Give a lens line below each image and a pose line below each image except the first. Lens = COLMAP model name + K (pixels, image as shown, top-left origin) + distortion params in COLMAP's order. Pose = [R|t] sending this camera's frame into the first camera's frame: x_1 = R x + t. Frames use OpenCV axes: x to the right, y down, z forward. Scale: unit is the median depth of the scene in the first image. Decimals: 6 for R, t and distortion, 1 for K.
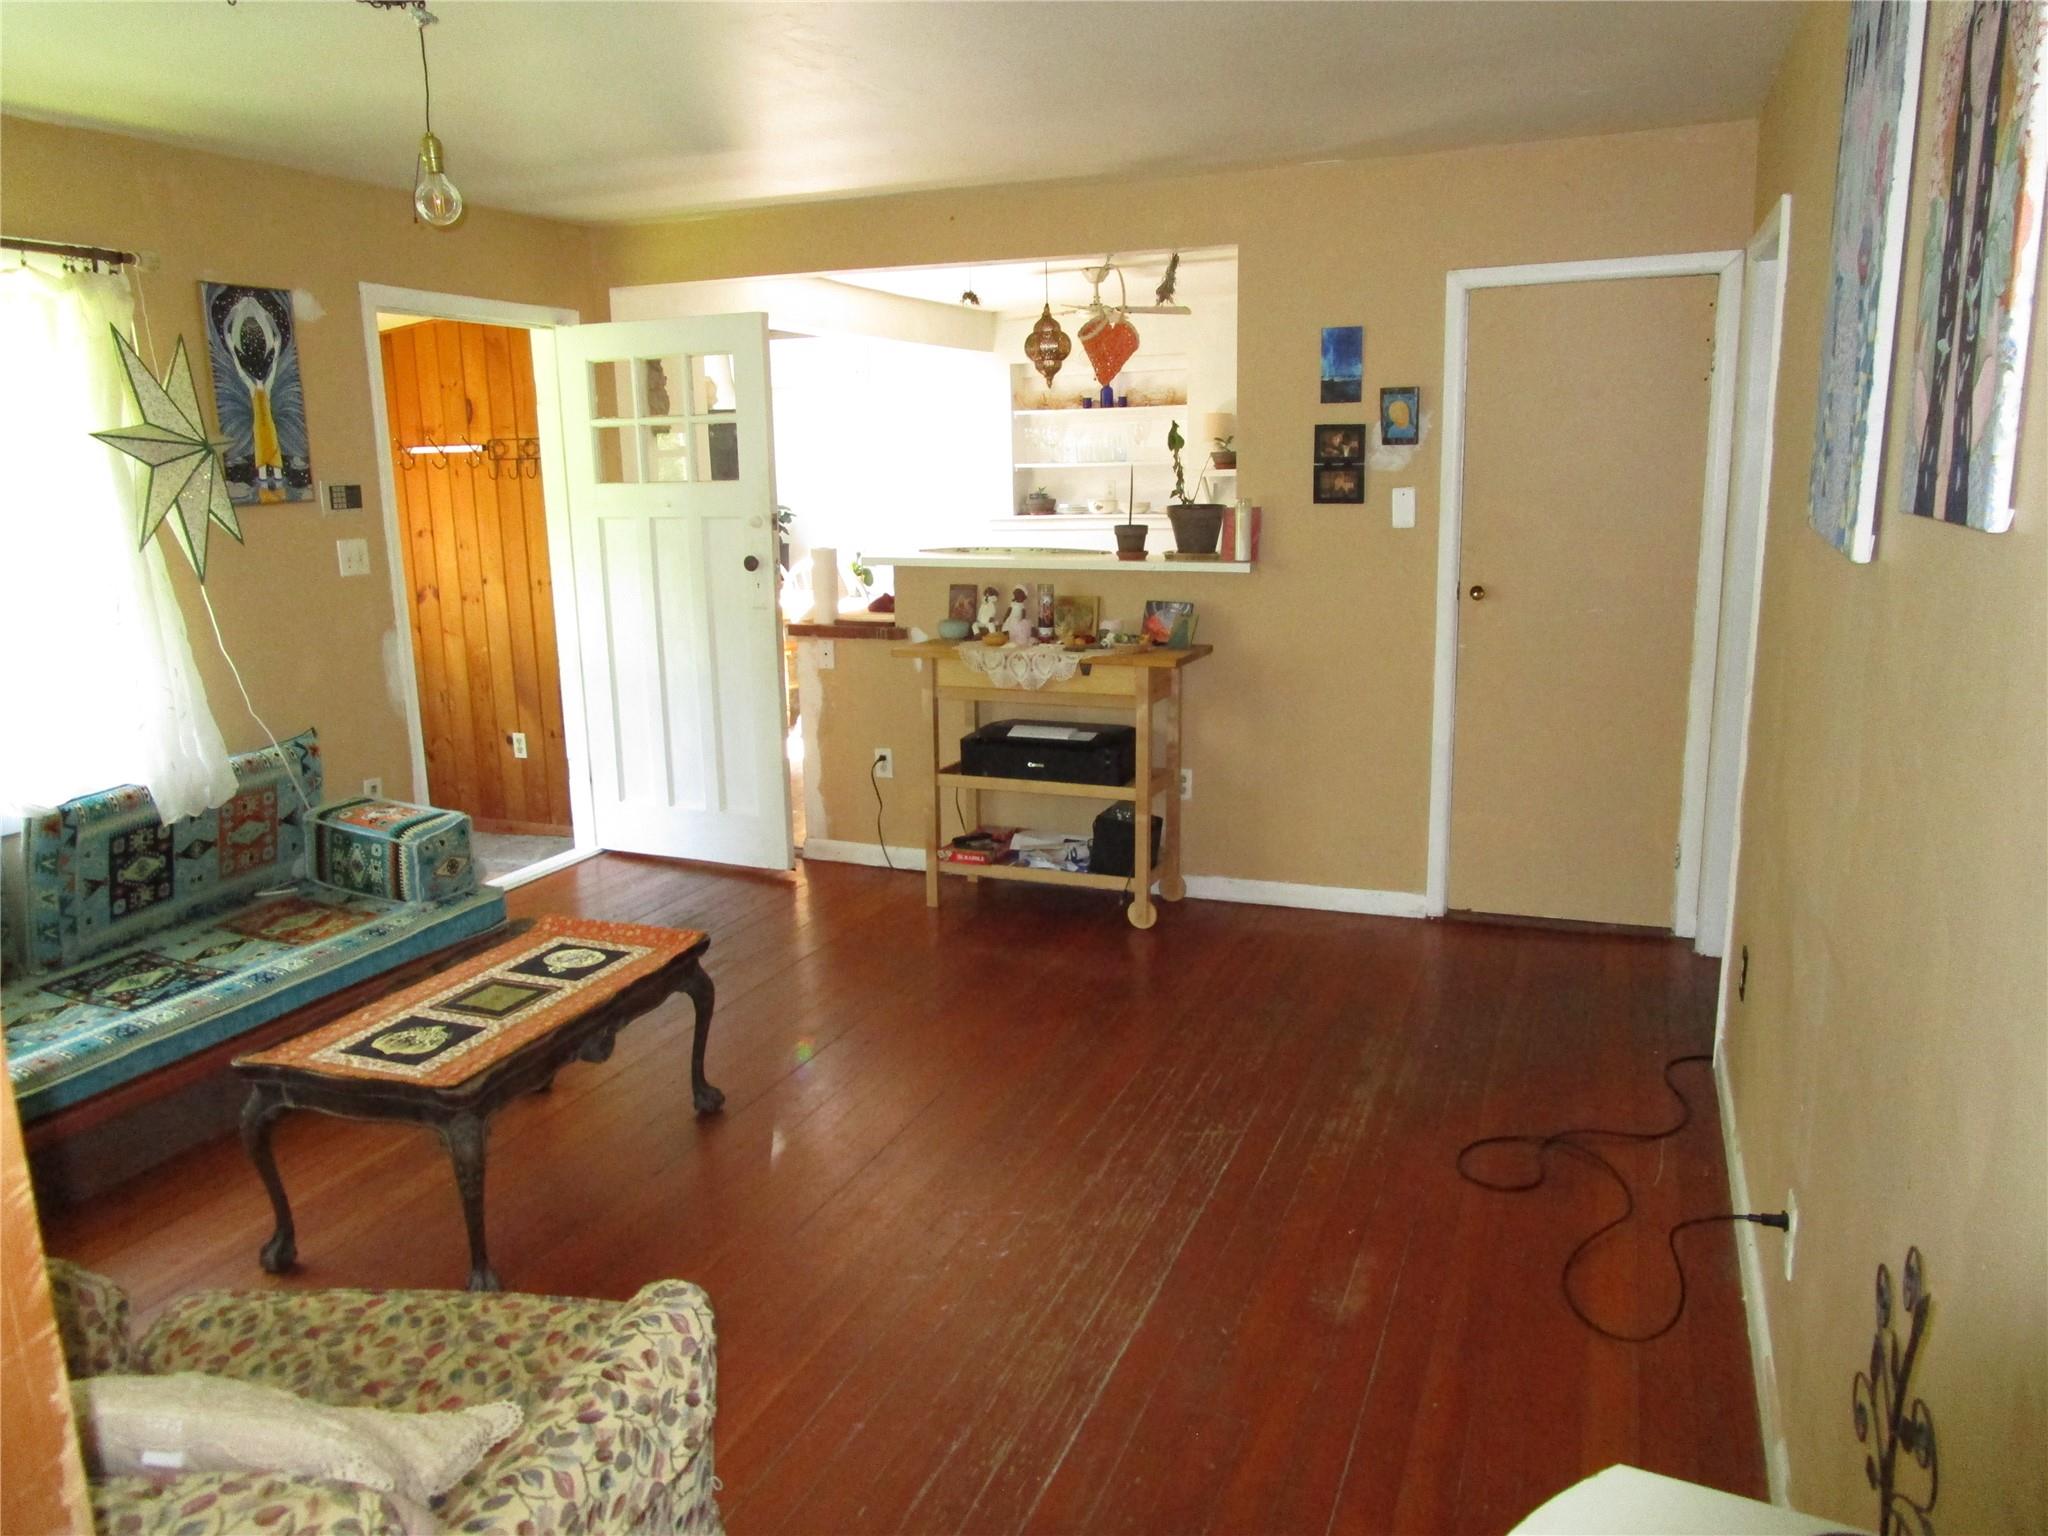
lens RADIAL K [[1481.9, 0, 1024.0], [0, 1481.9, 768.0], [0, 0, 1]] dist [-0.029167, 0.000633]
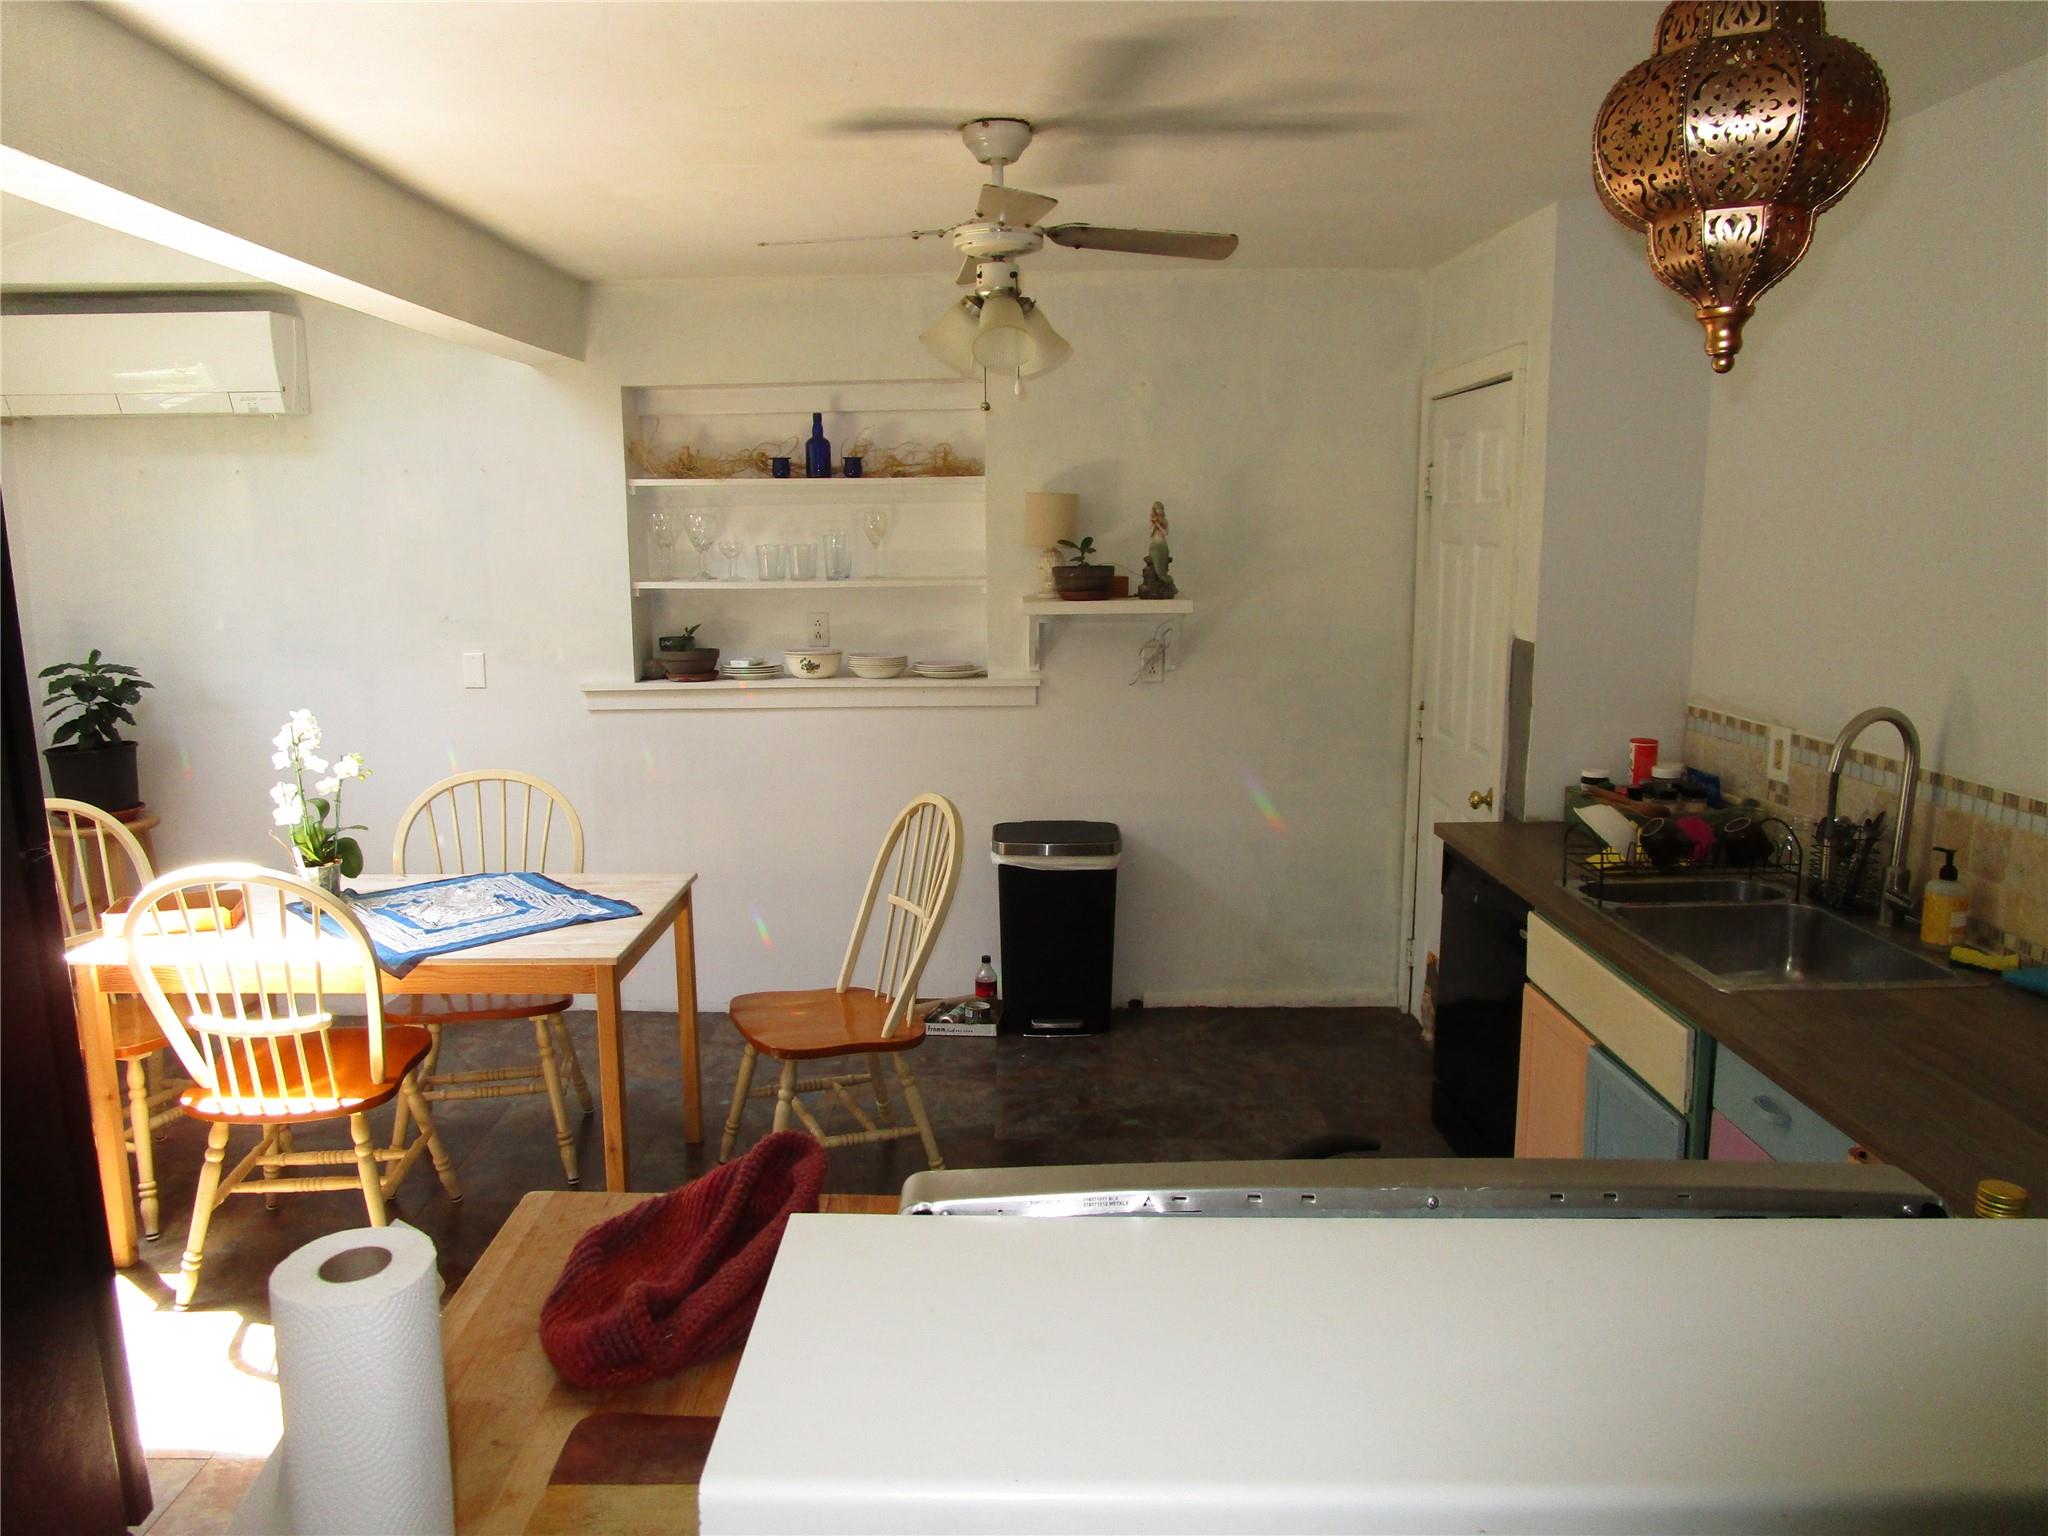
lens RADIAL K [[1481.9, 0, 1024.0], [0, 1481.9, 768.0], [0, 0, 1]] dist [-0.029167, 0.000633]
pose [[0.926422, -0.046417, 0.373615, -0.073858], [0.064448, 0.997275, -0.035906, -0.113601], [-0.370930, 0.057343, 0.926889, 0.477494]]
